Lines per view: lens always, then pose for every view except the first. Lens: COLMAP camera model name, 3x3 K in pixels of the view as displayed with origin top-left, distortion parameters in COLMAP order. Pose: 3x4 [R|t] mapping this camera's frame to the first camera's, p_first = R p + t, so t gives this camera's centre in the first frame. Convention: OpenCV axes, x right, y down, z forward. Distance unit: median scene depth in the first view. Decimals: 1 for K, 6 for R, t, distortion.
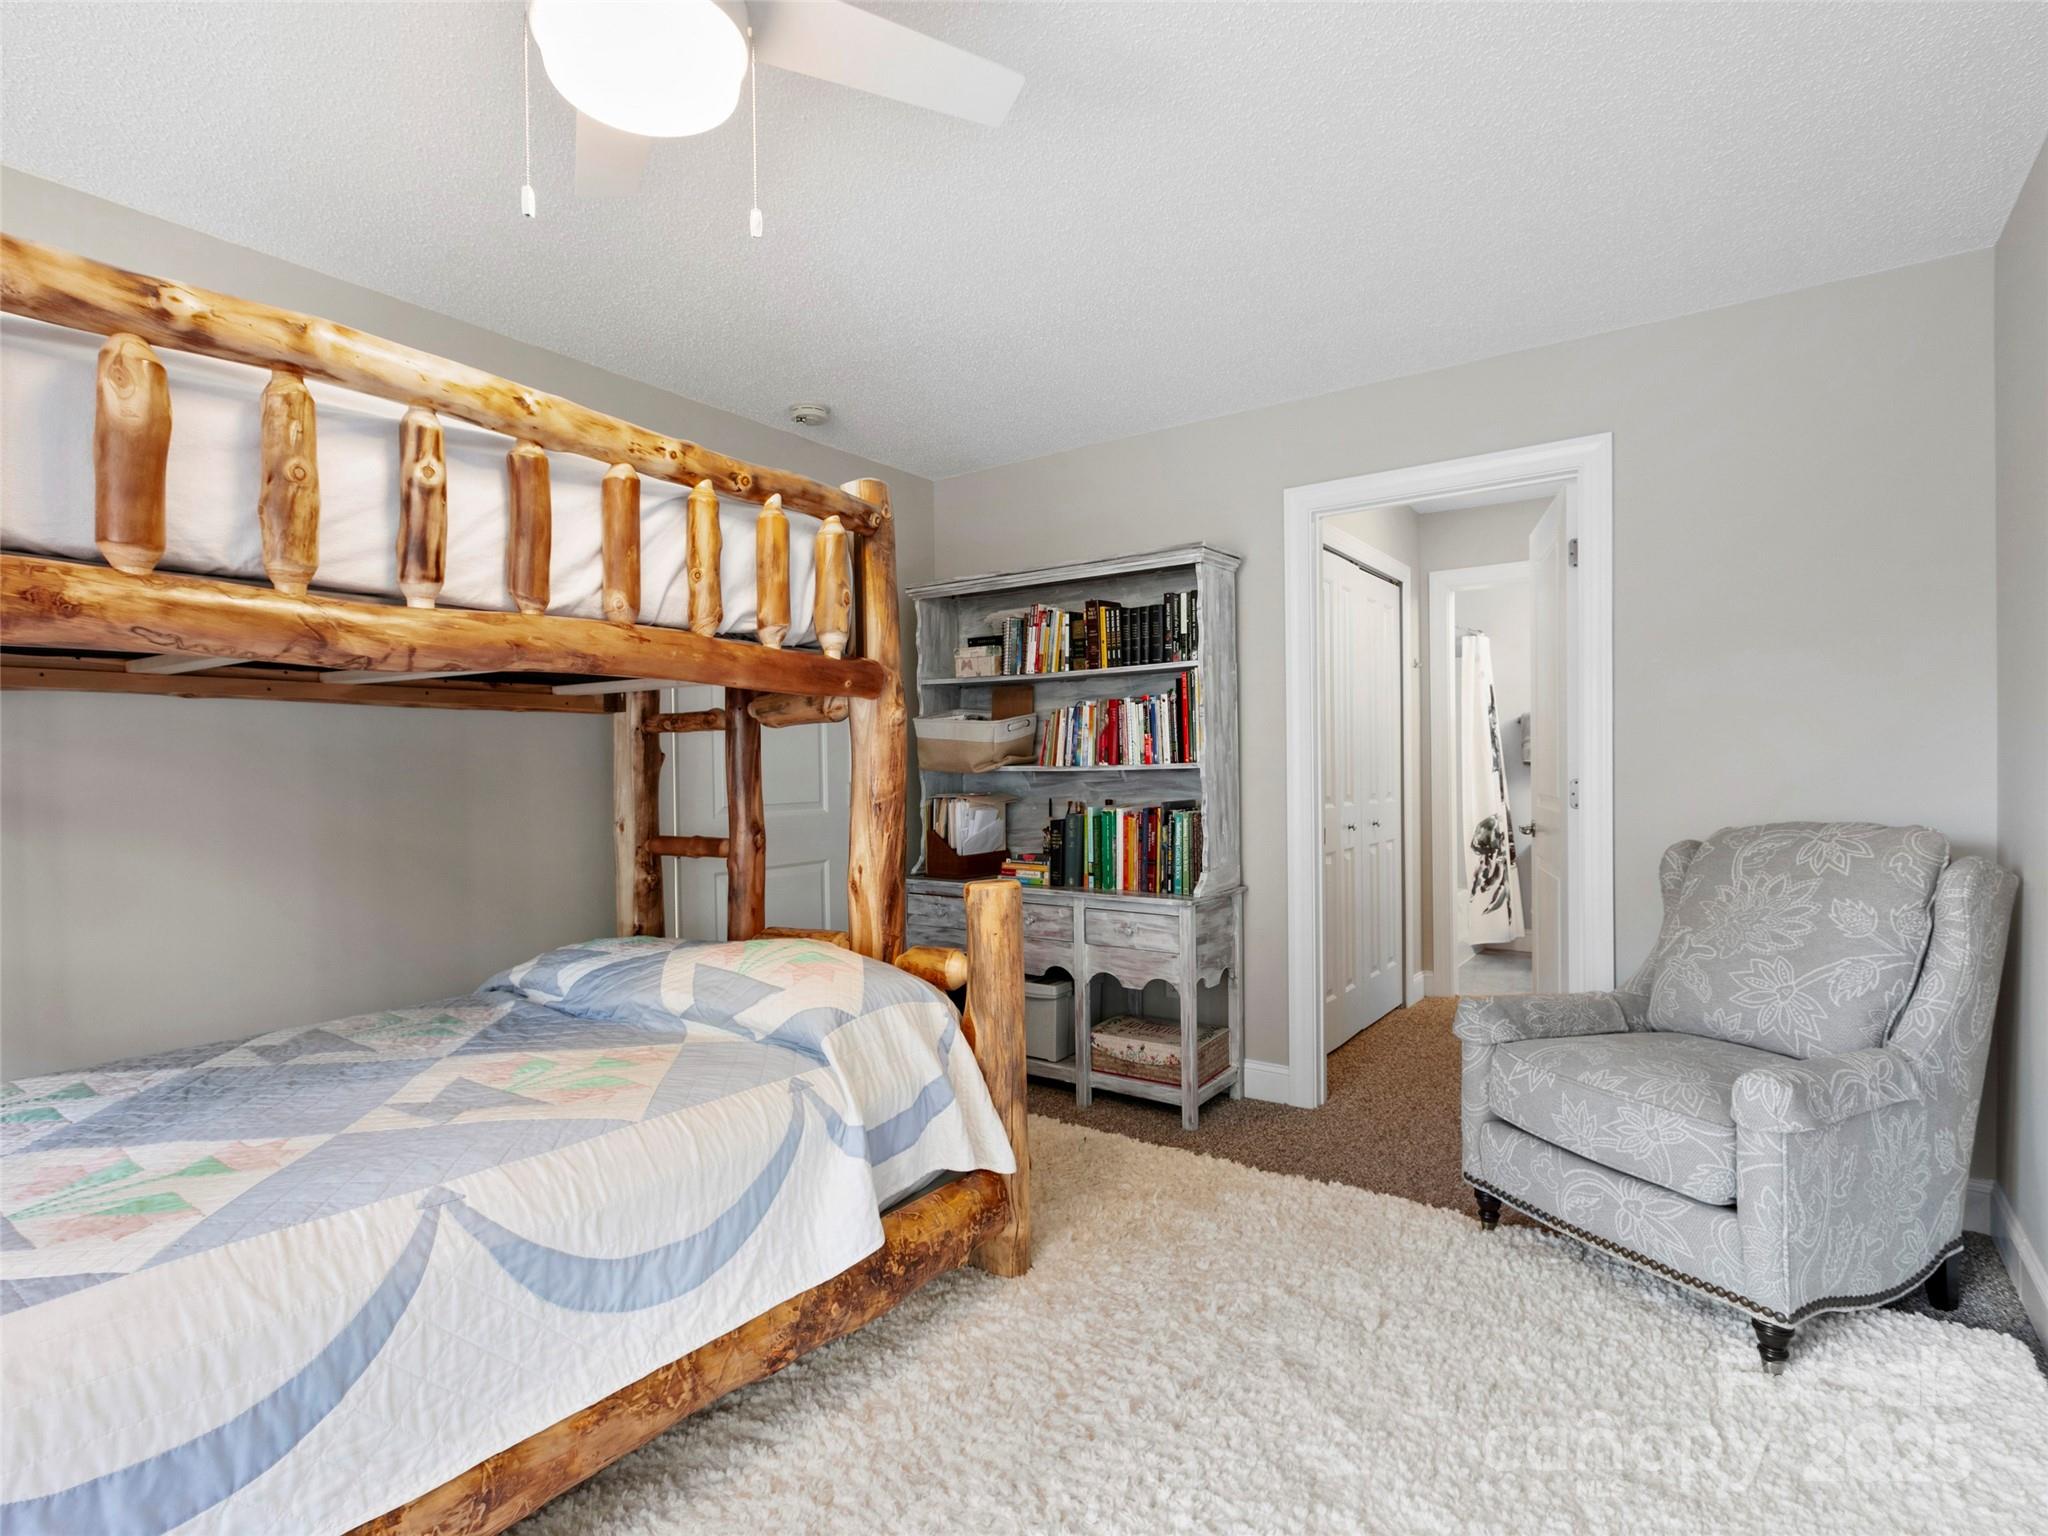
lens RADIAL K [[1032.4, 0, 1021.9], [0, 1032.4, 770.2], [0, 0, 1]] dist [0.005563, -0.002111]
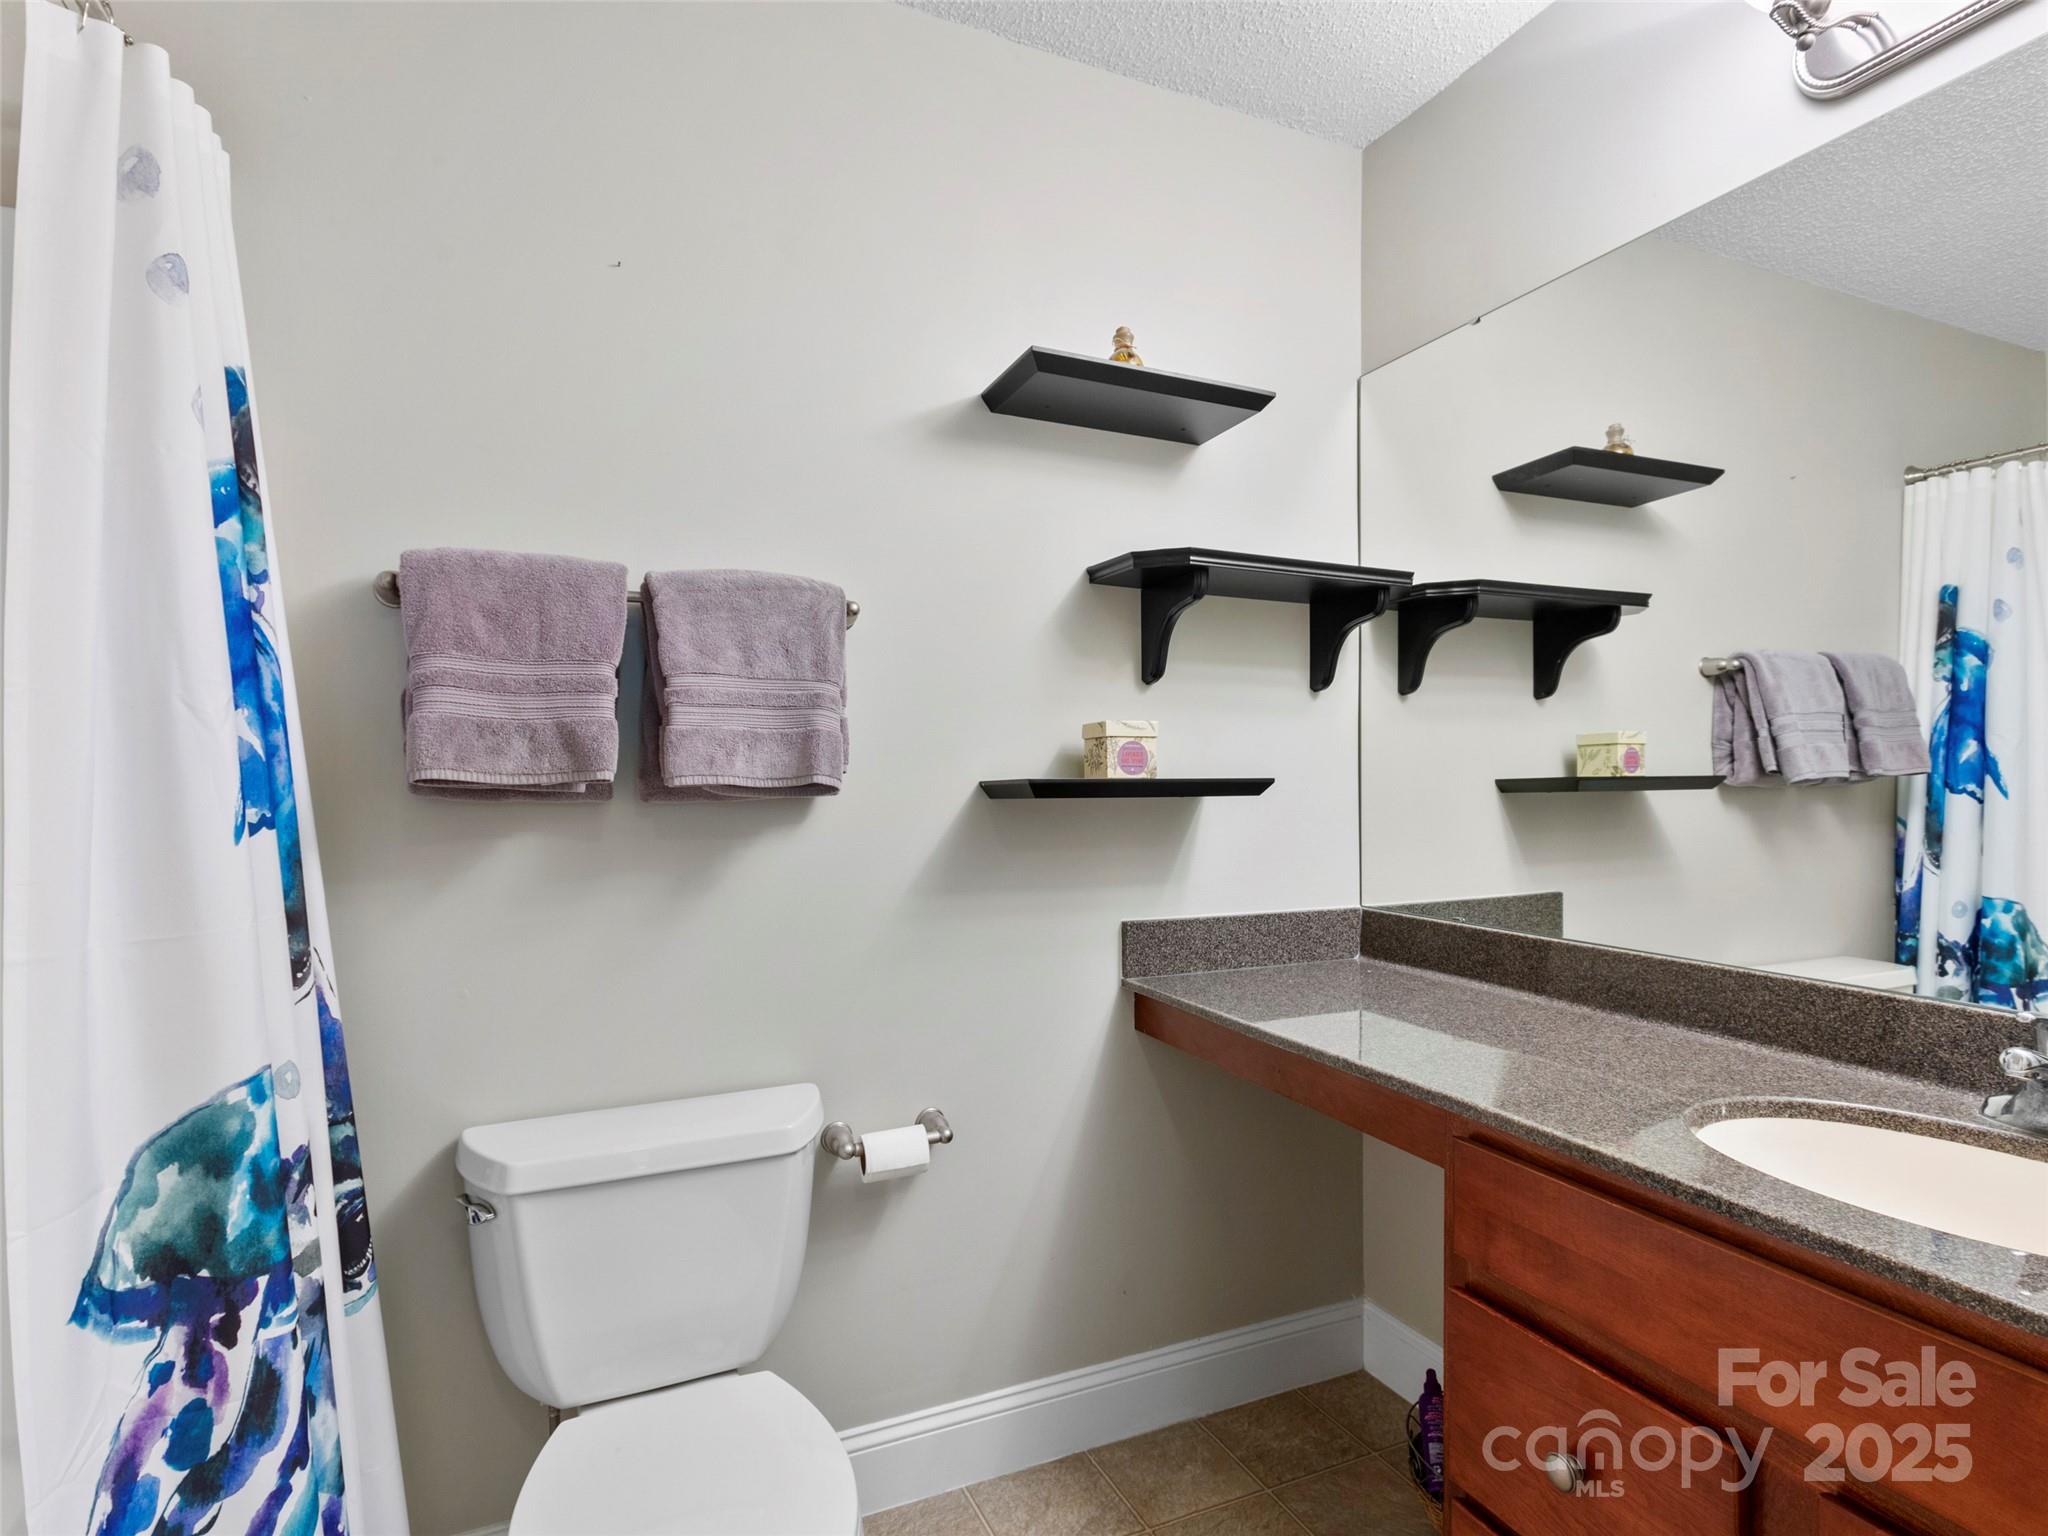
lens RADIAL K [[1032.4, 0, 1021.9], [0, 1032.4, 772.8], [0, 0, 1]] dist [0.005563, -0.002111]
pose [[0.510326, 0.003264, 0.859975, 0.370036], [0.003007, 0.999980, -0.005580, -0.007712], [-0.859976, 0.005433, 0.510305, 0.790592]]
